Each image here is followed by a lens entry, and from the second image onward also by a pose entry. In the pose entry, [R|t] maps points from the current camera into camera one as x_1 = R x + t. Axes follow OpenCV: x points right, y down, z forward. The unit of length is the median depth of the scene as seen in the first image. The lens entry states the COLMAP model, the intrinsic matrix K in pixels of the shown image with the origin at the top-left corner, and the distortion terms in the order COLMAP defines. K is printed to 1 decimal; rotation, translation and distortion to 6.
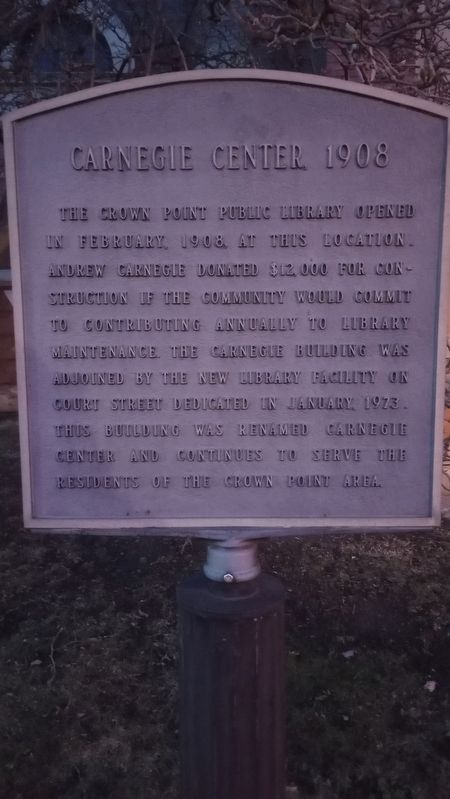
lens RADIAL K [[648.5, 0, 226.3], [0, 648.5, 396.2], [0, 0, 1]] dist [0.037395, -0.027144]
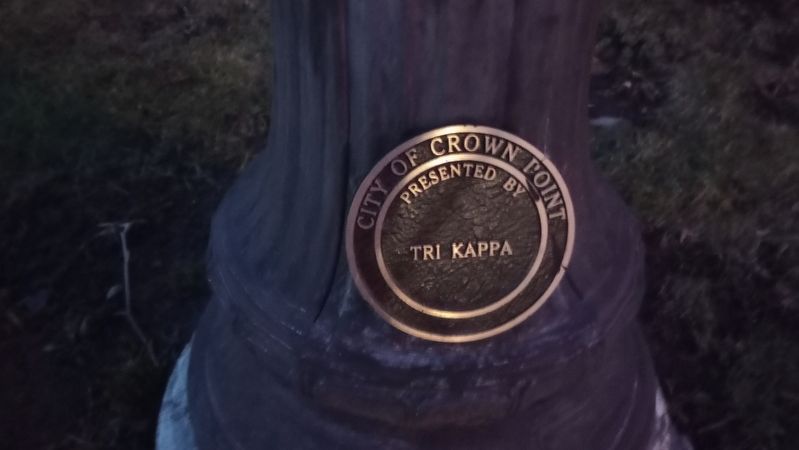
lens RADIAL K [[648.5, 0, 396.0], [0, 648.5, 228.9], [0, 0, 1]] dist [0.037395, -0.027144]
pose [[0.999748, 0.018646, 0.012483, -0.013494], [-0.022438, 0.826488, 0.562507, 0.823620], [0.000172, -0.562645, 0.826699, 0.652514]]
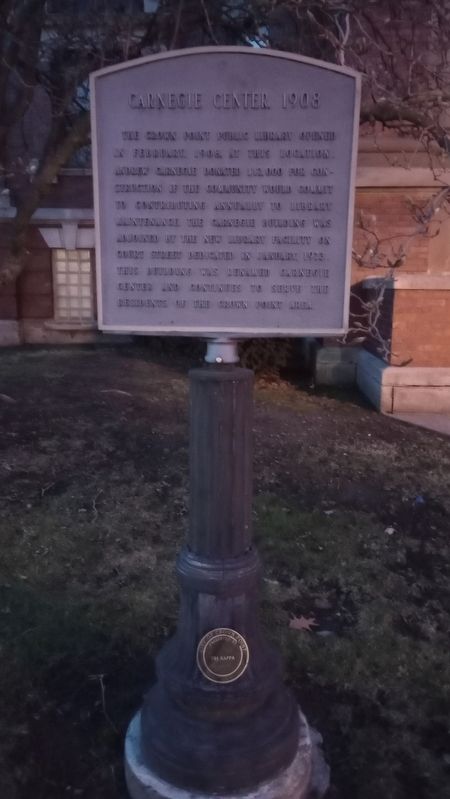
lens RADIAL K [[648.5, 0, 227.3], [0, 648.5, 399.8], [0, 0, 1]] dist [0.037395, -0.027144]
pose [[0.999106, 0.025140, -0.033979, 0.083403], [-0.022325, 0.996478, 0.080829, 0.241705], [0.035891, -0.079998, 0.996149, -0.673972]]
